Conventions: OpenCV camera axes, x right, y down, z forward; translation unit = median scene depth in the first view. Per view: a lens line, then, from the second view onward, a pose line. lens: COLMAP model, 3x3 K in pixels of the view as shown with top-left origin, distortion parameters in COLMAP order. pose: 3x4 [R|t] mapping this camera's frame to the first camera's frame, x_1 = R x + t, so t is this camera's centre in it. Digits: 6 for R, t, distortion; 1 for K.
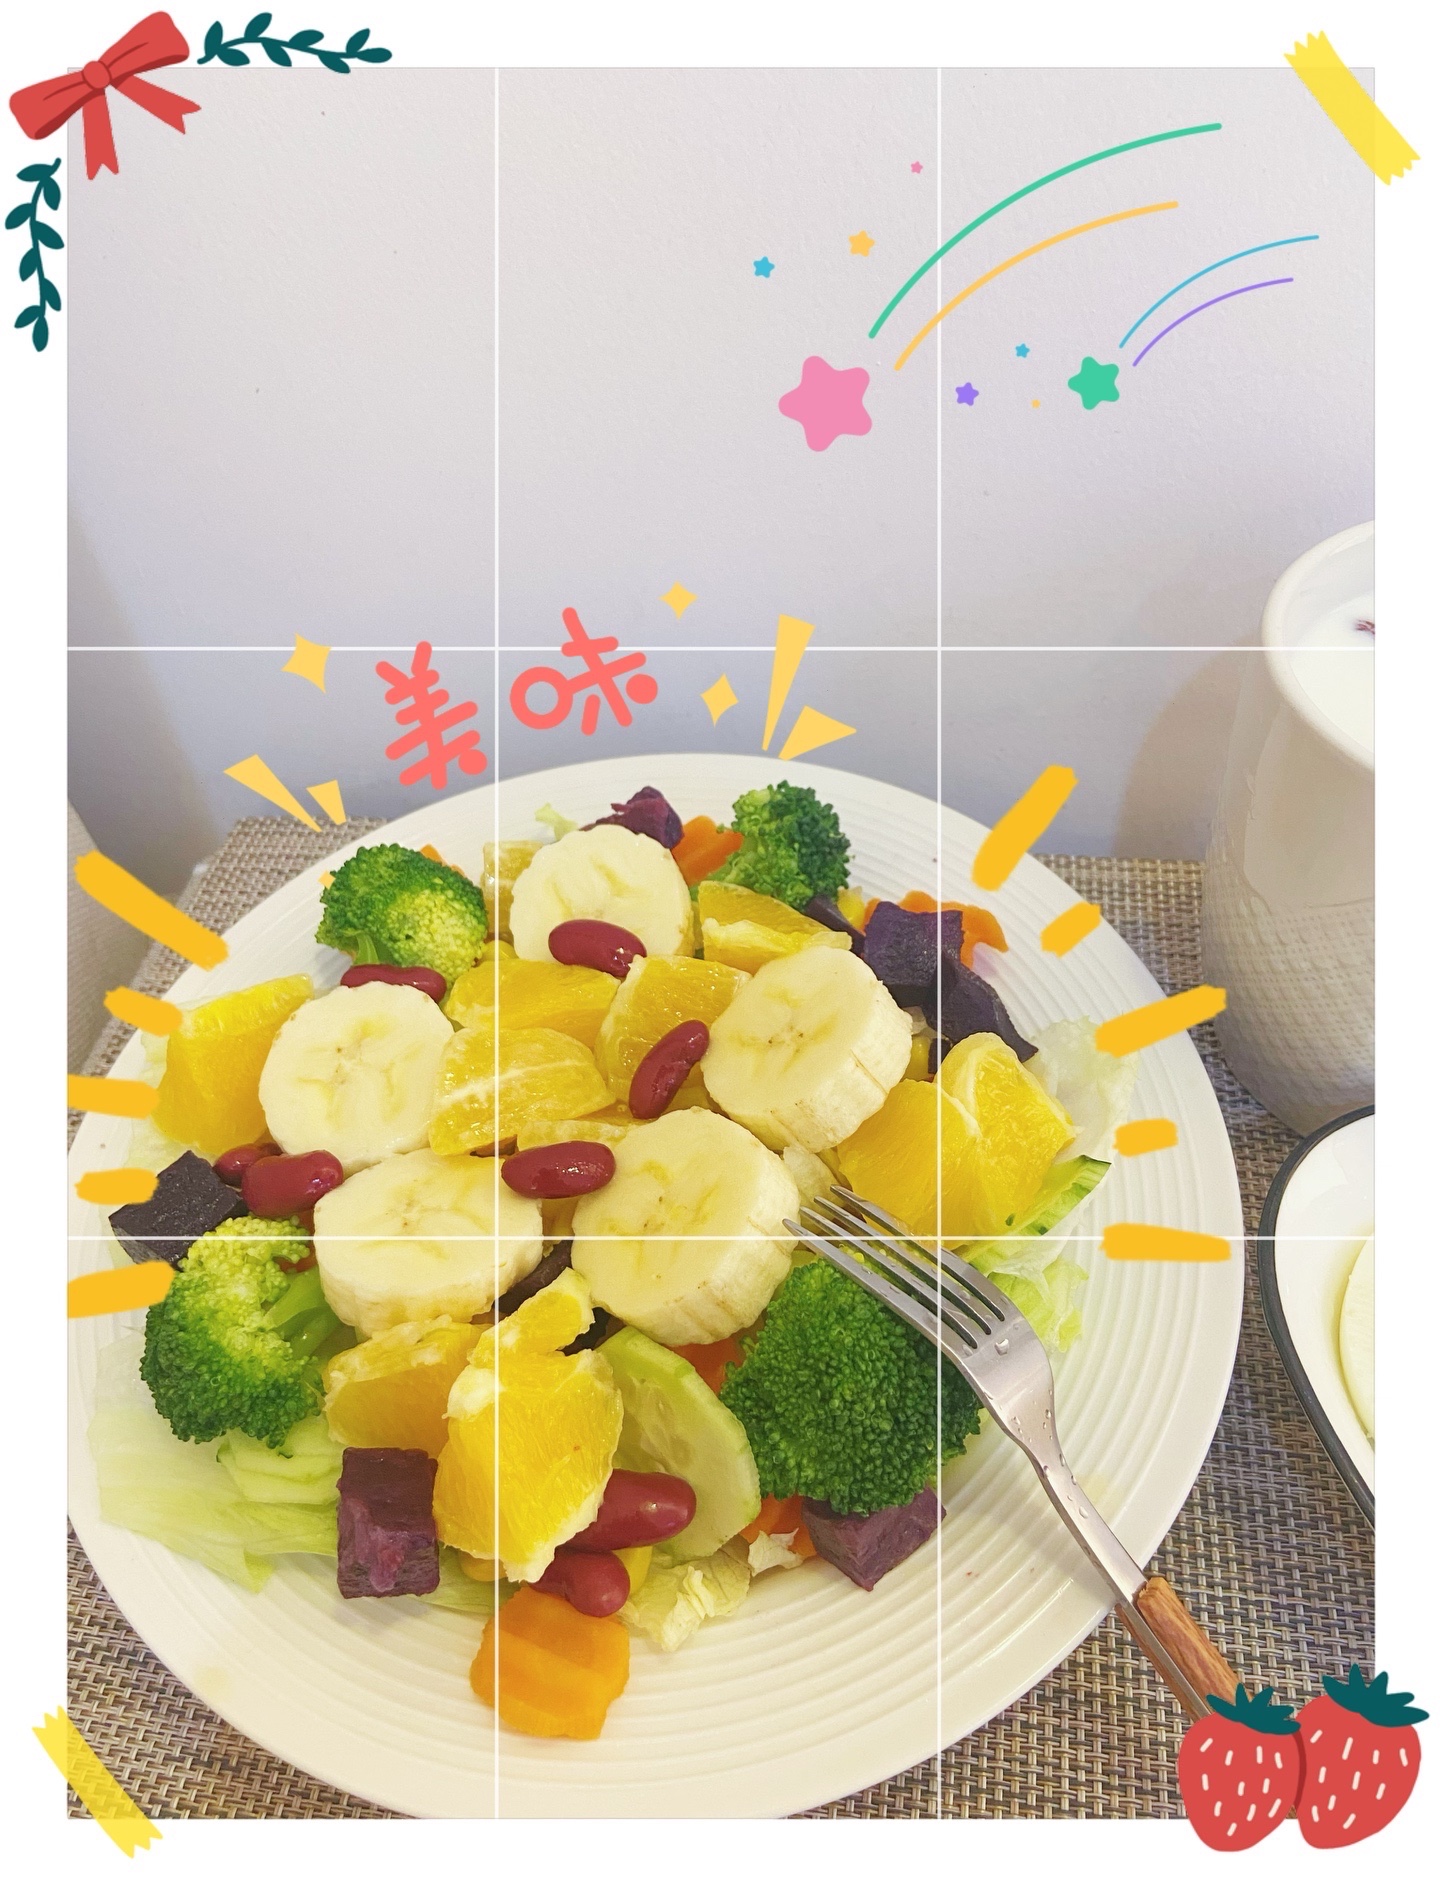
lens RADIAL K [[1332.4, 0, 720.0], [0, 1332.4, 942.5], [0, 0, 1]] dist [0.119760, -0.157441]
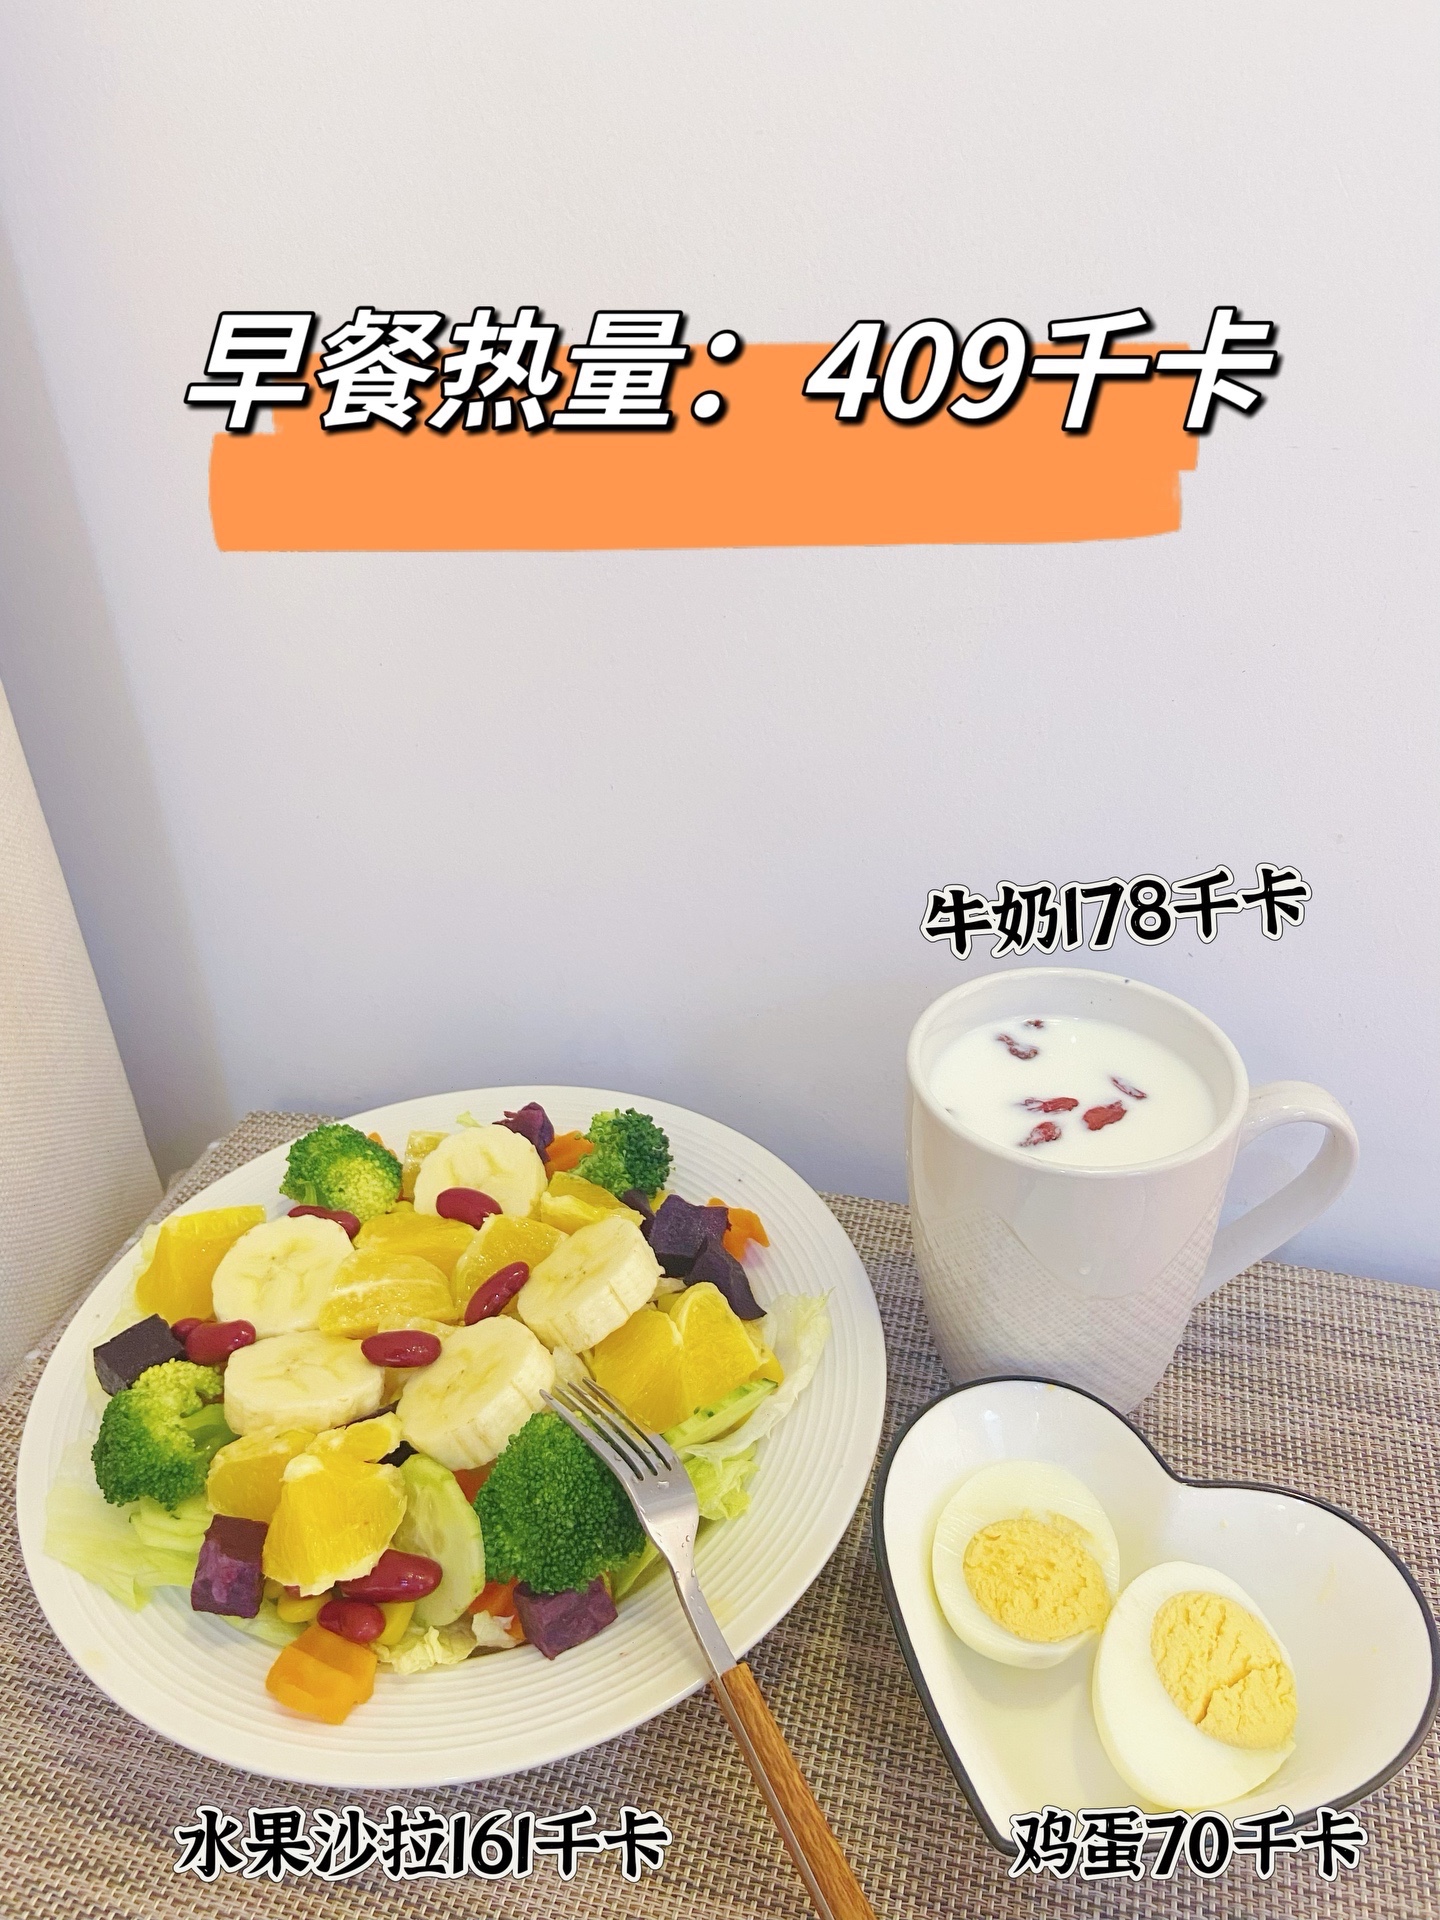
lens RADIAL K [[1419.4, 0, 700.6], [0, 1419.4, 942.0], [0, 0, 1]] dist [0.118077, -0.162939]
pose [[0.992537, 0.093917, -0.077785, 0.280841], [-0.111875, 0.955103, -0.274340, 0.142084], [0.048527, 0.280995, 0.958482, -0.588239]]
